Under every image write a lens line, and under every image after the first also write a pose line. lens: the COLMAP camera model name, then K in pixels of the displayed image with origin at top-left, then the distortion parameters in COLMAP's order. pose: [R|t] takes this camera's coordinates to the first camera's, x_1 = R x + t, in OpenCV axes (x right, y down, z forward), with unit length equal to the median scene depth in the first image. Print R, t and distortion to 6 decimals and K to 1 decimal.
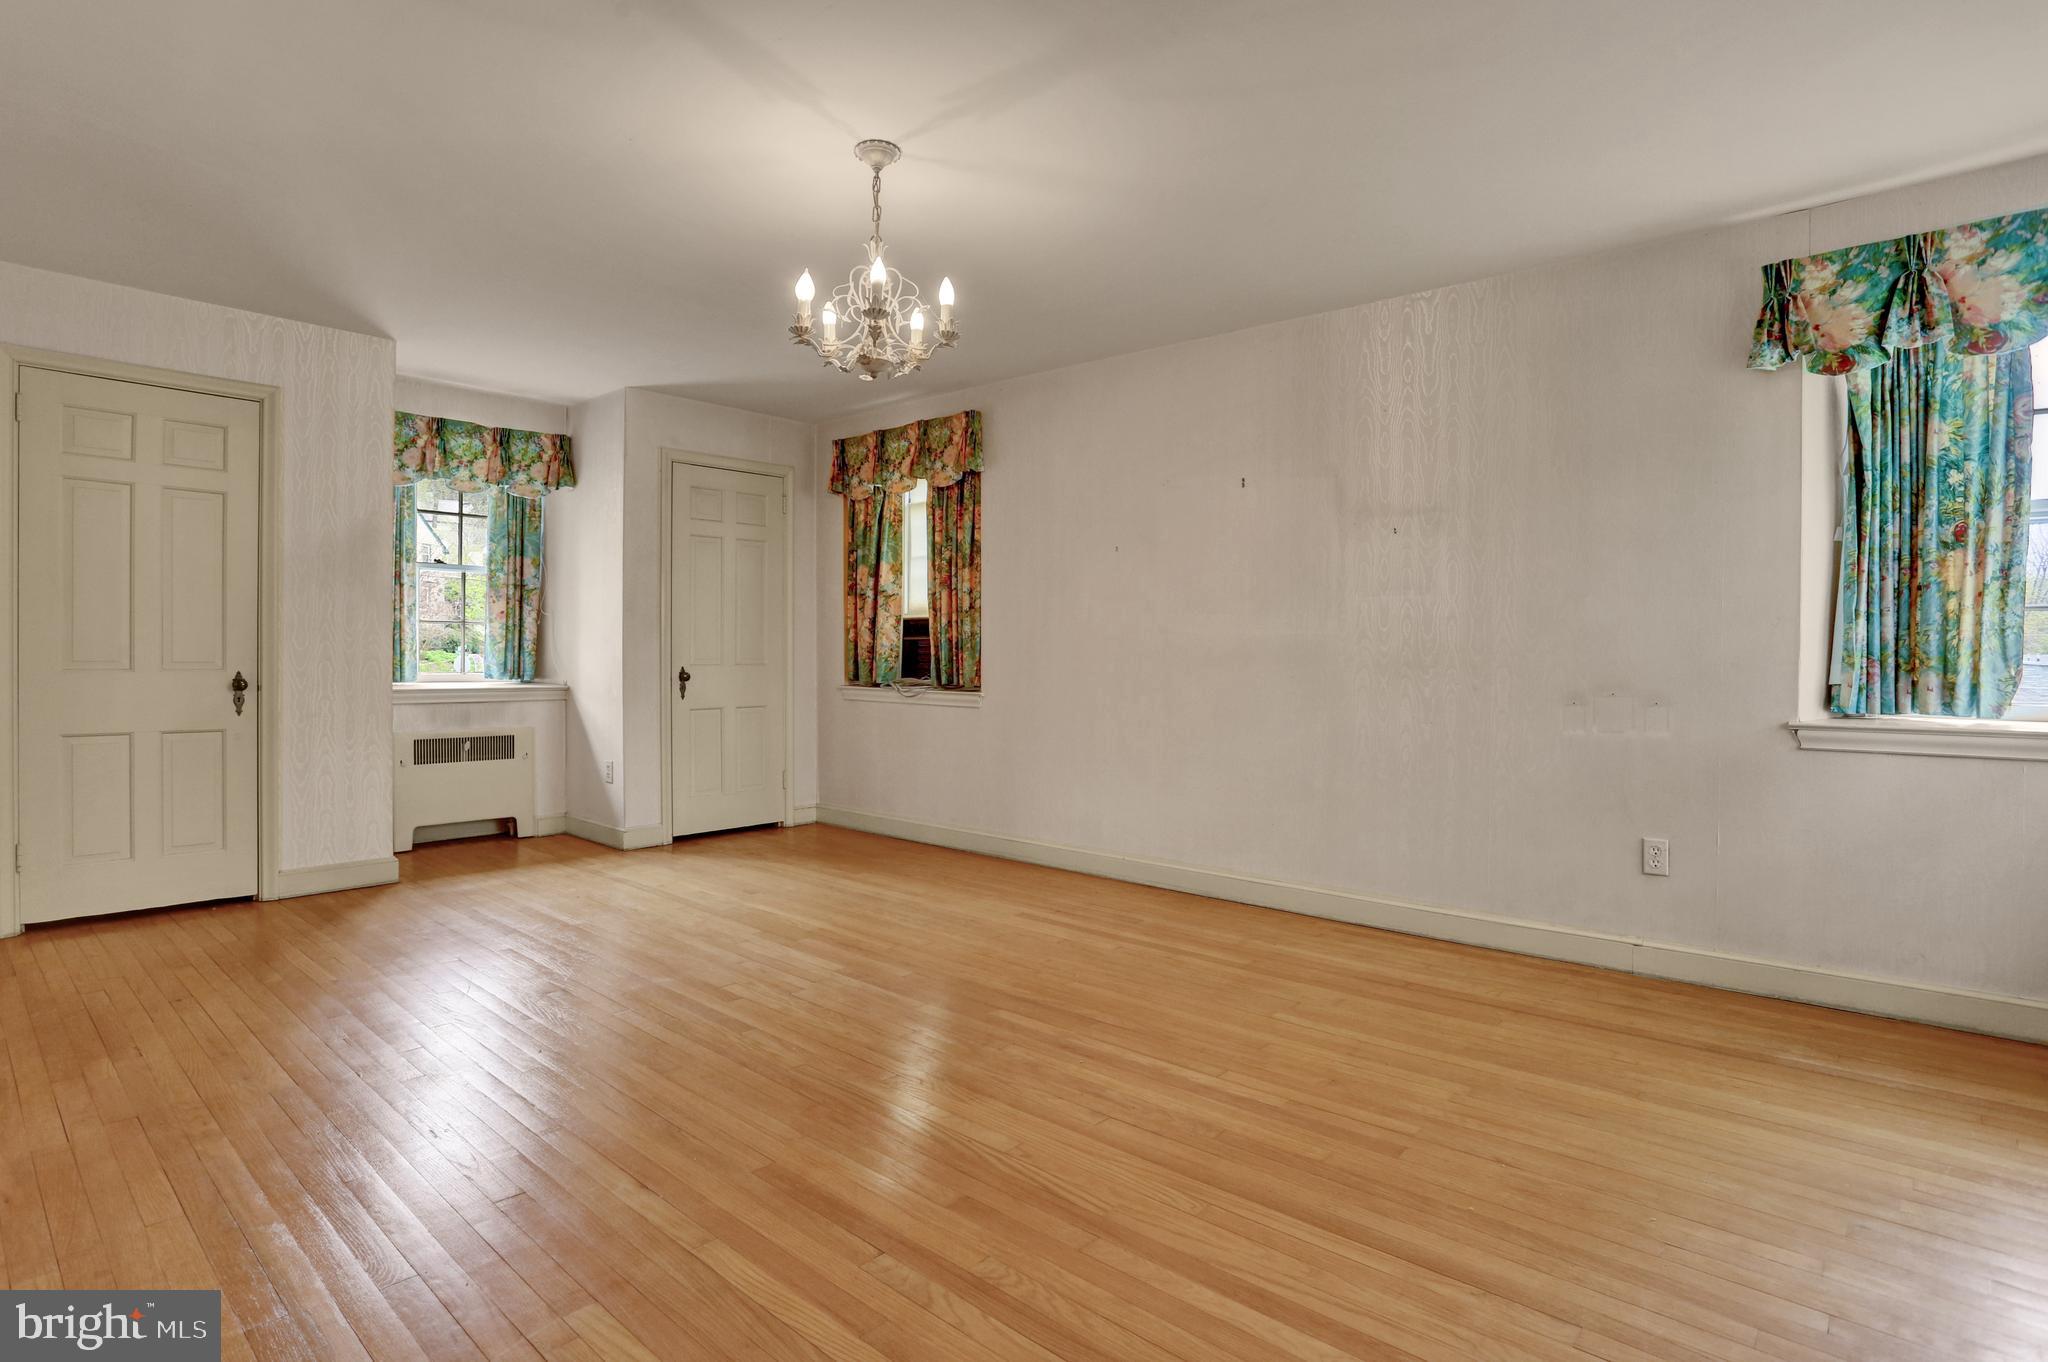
lens RADIAL K [[1032.6, 0, 1006.6], [0, 1032.6, 667.4], [0, 0, 1]] dist [-0.045635, 0.016620]
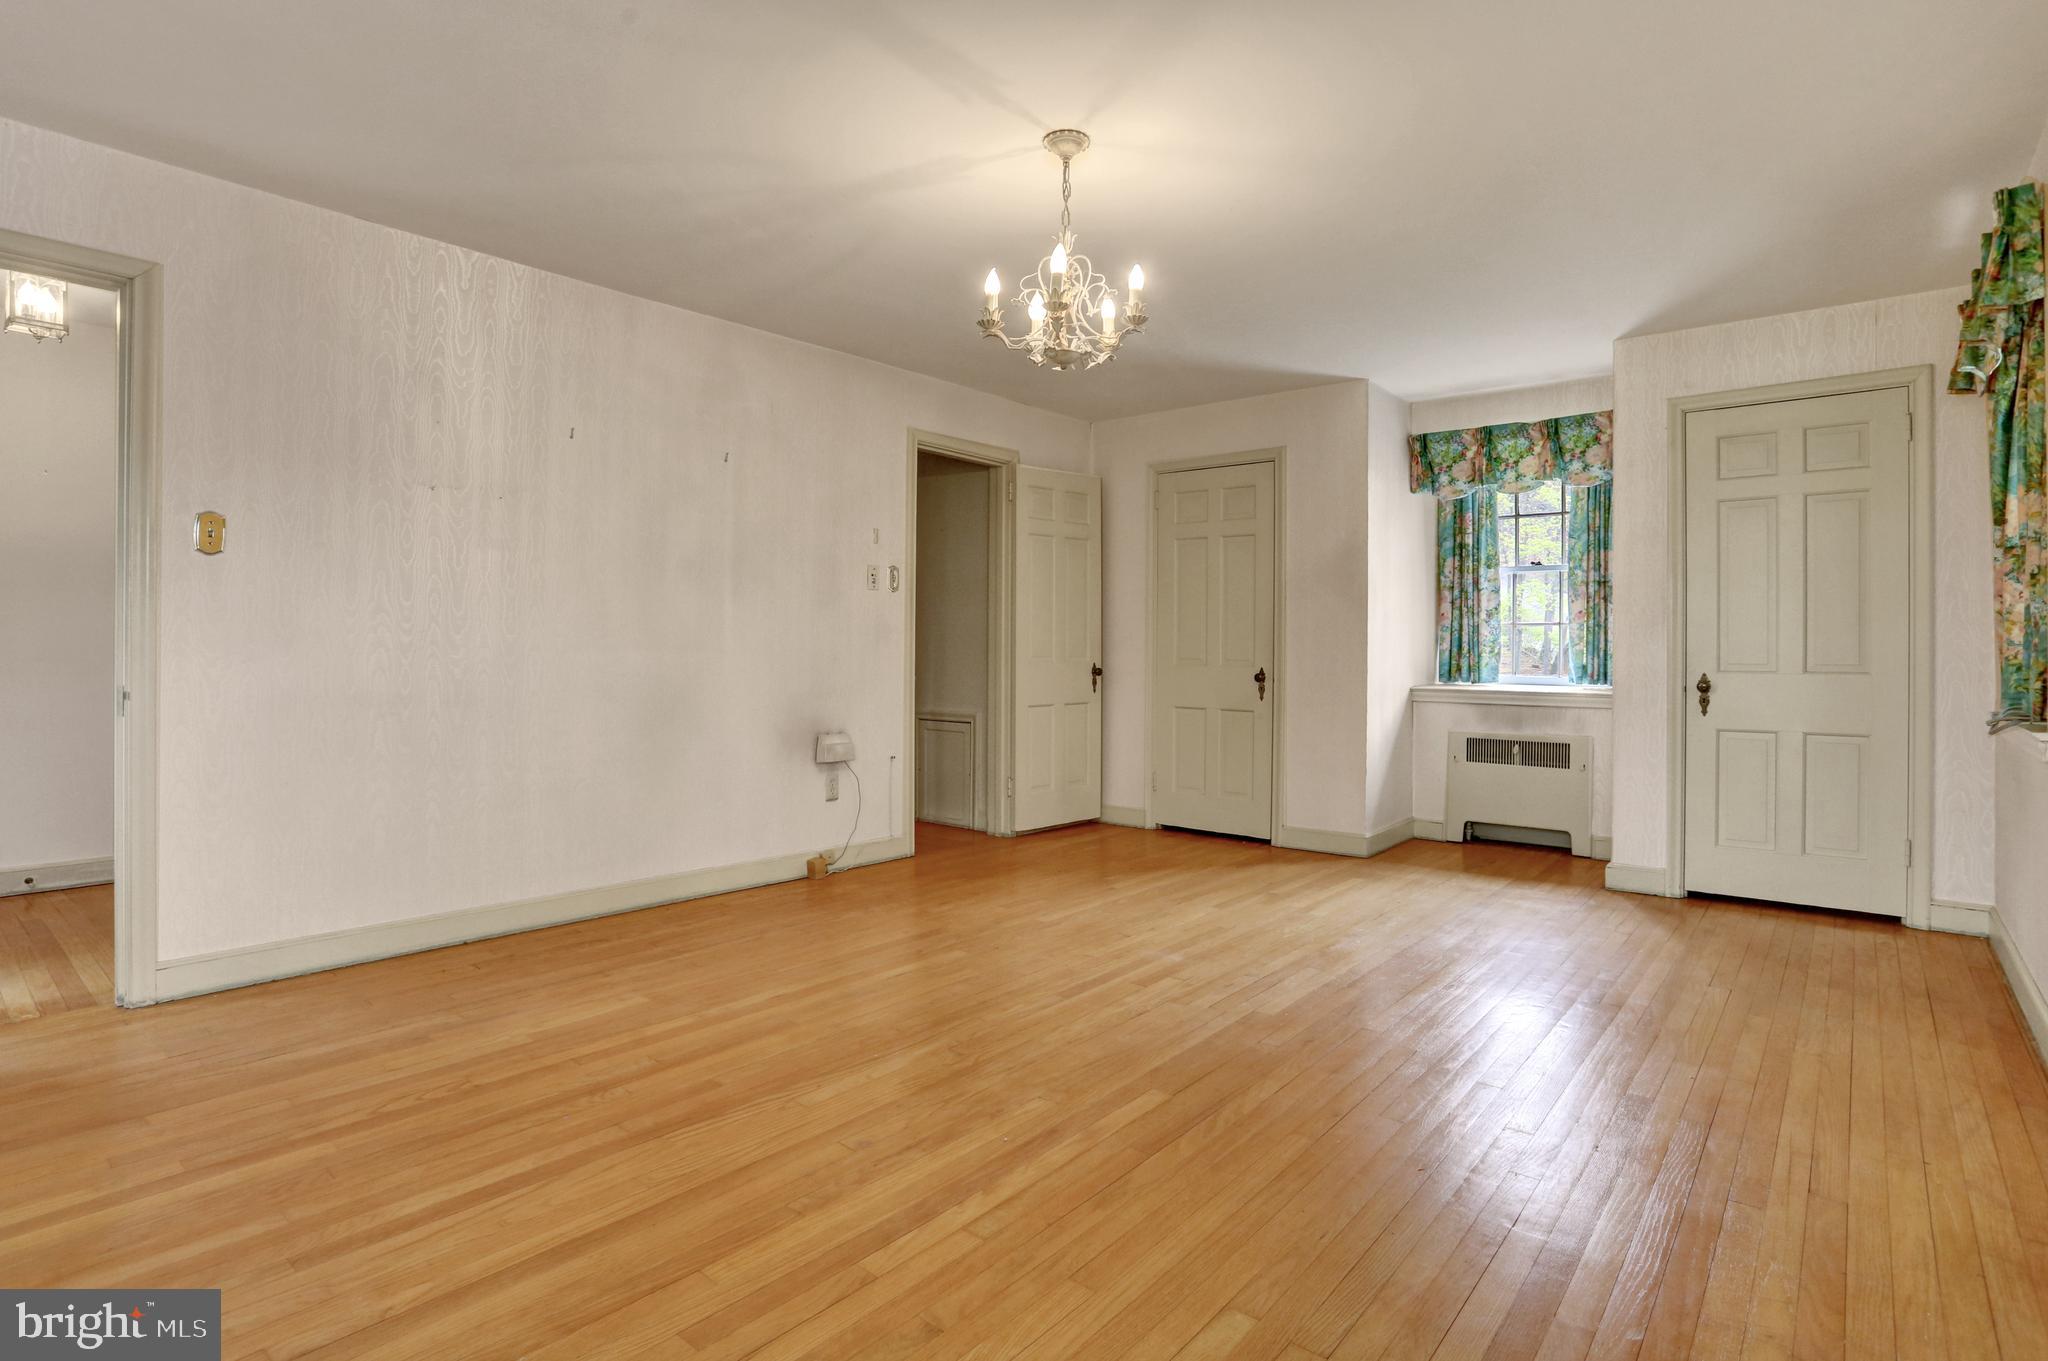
lens RADIAL K [[1032.6, 0, 1019.8], [0, 1032.6, 658.2], [0, 0, 1]] dist [-0.045635, 0.016620]
pose [[0.035003, 0.004595, -0.999377, 0.475011], [-0.021046, 0.999771, 0.003860, -0.005078], [0.999166, 0.020897, 0.035091, 0.513689]]
